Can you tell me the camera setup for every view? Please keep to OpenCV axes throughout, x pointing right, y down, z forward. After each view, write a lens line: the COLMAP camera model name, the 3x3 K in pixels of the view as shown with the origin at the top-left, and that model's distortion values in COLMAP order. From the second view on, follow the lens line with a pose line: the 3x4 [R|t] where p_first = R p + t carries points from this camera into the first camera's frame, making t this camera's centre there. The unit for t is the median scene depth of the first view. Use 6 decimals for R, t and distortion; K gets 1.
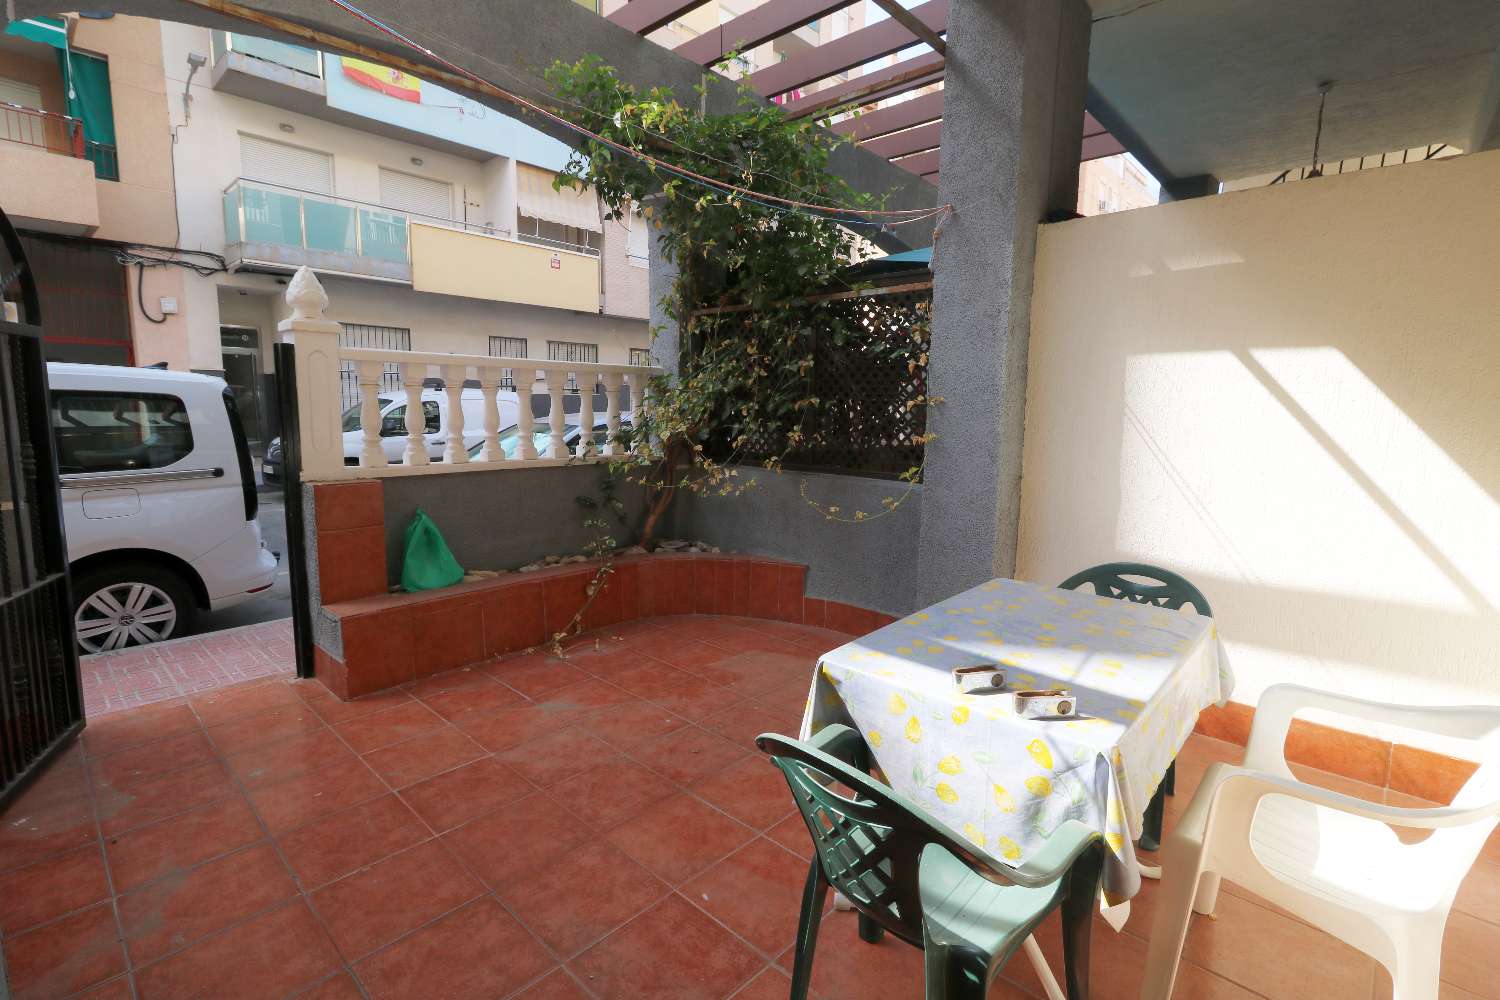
lens RADIAL K [[686.8, 0, 751.3], [0, 686.8, 499.1], [0, 0, 1]] dist [-0.000856, 0.000310]
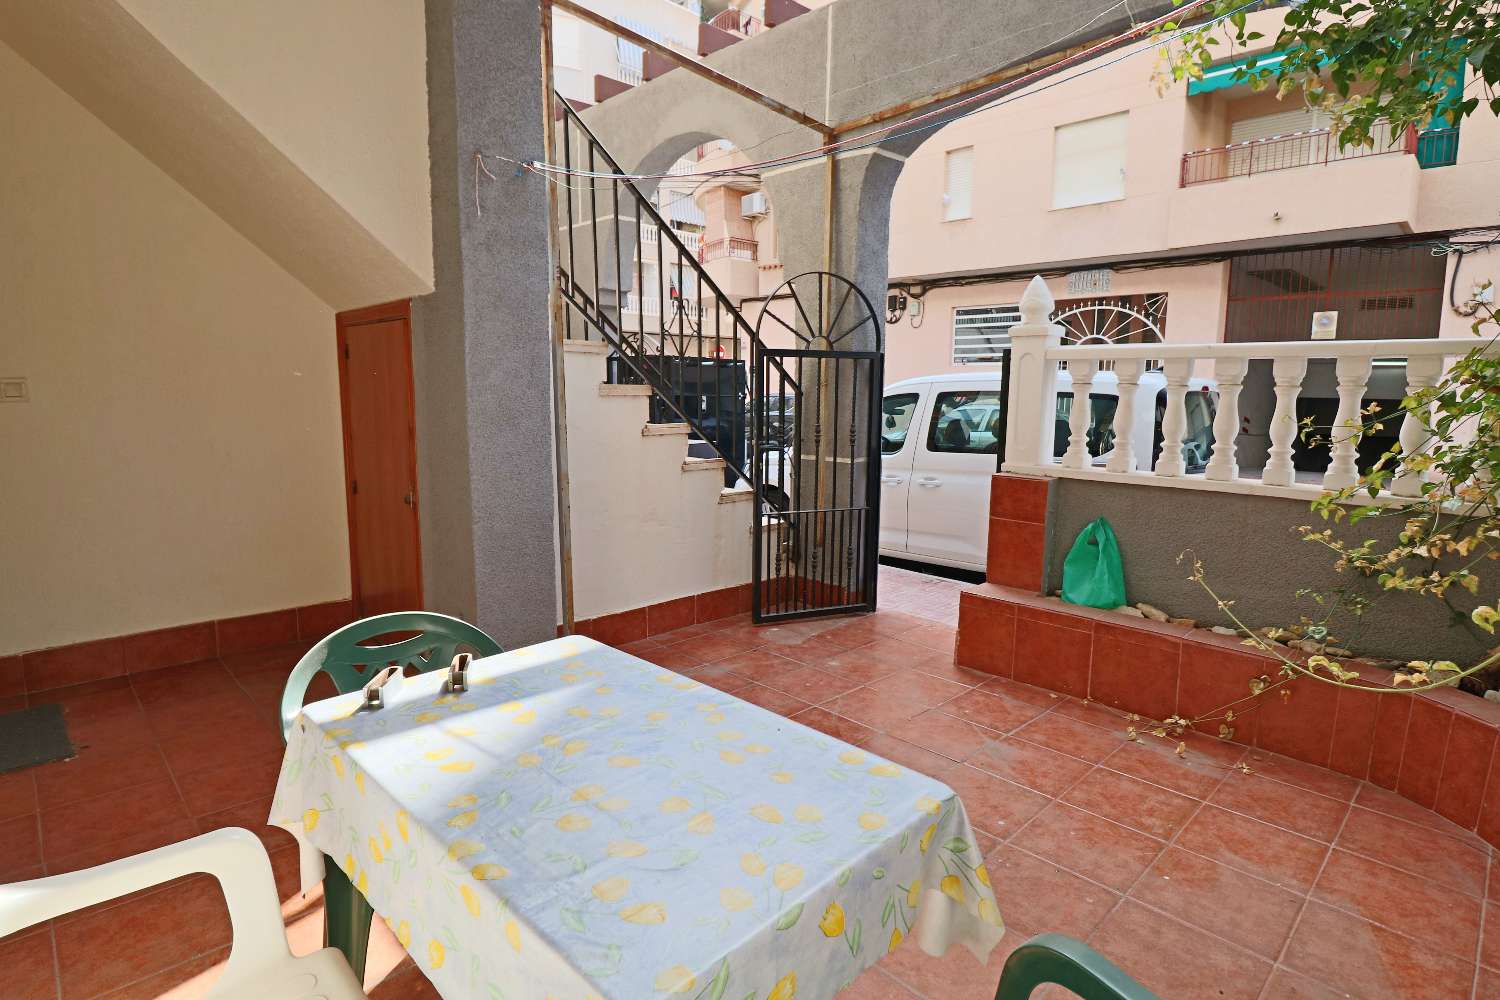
lens RADIAL K [[778.2, 0, 751.5], [0, 778.2, 494.0], [0, 0, 1]] dist [-0.005404, -0.001639]
pose [[-0.041351, 0.120808, -0.991814, 0.515770], [-0.152029, 0.980344, 0.125749, -0.070795], [0.987511, 0.155984, -0.022172, 0.518231]]
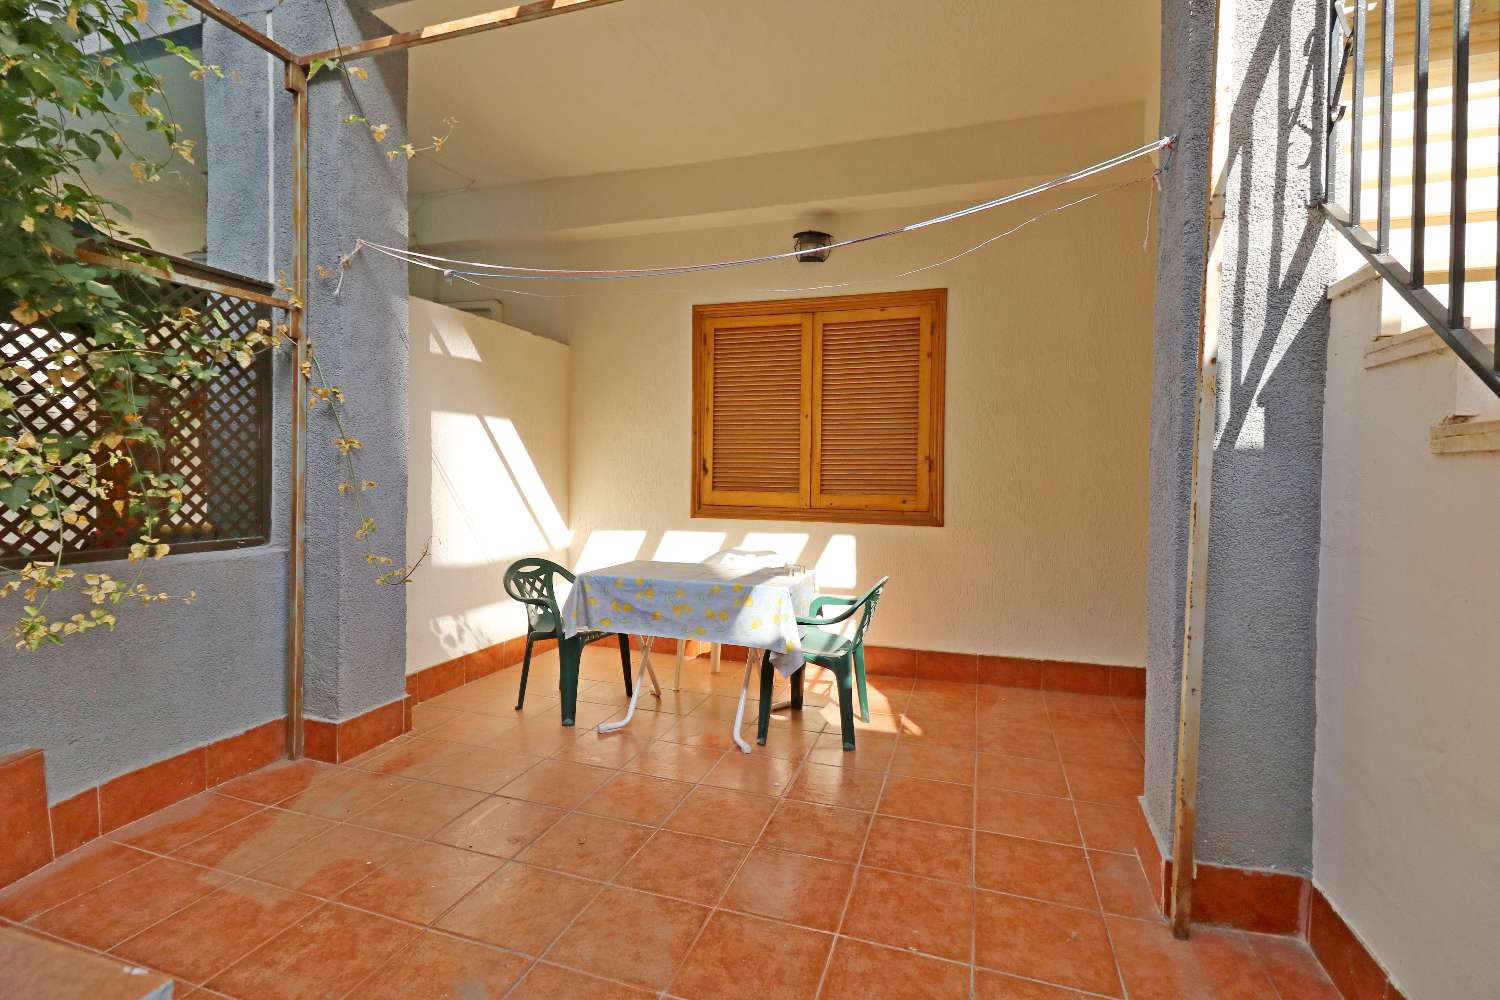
lens RADIAL K [[686.8, 0, 750.1], [0, 686.8, 494.9], [0, 0, 1]] dist [-0.000856, 0.000310]
pose [[-0.418611, -0.051813, 0.906686, -0.646754], [0.099839, 0.989694, 0.102651, -0.095869], [-0.902661, 0.133494, -0.409124, 0.756277]]
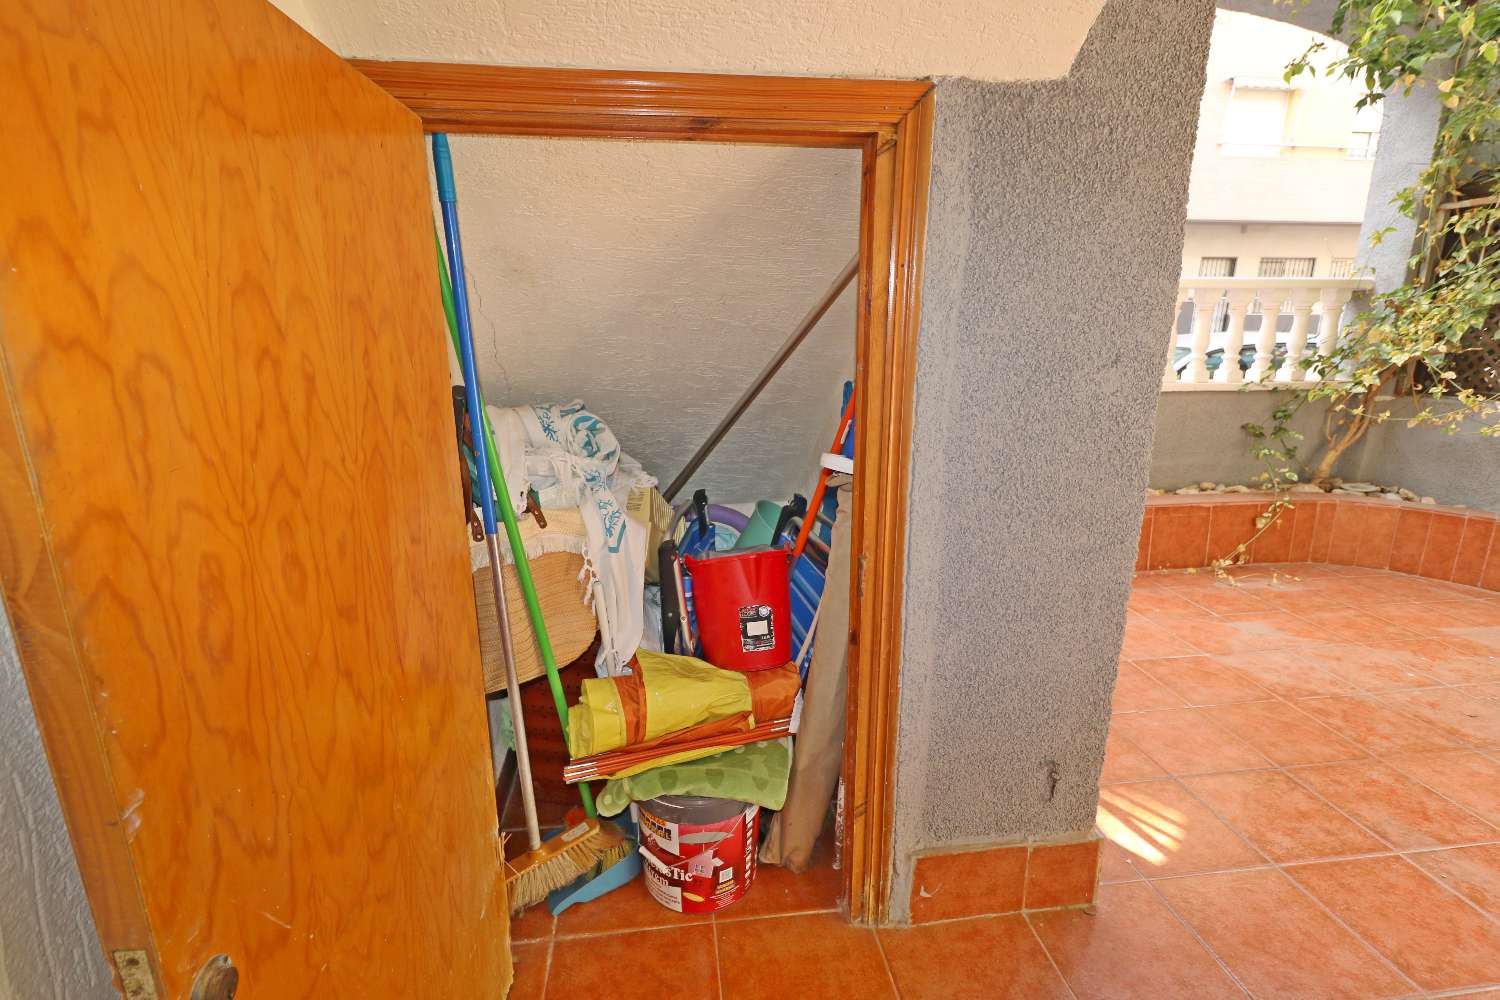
lens RADIAL K [[686.8, 0, 748.6], [0, 686.8, 492.7], [0, 0, 1]] dist [-0.000856, 0.000310]
pose [[0.769158, 0.134694, -0.624703, -0.195745], [-0.071380, 0.989526, 0.125469, 0.022402], [0.635060, -0.051914, 0.770716, -0.192481]]
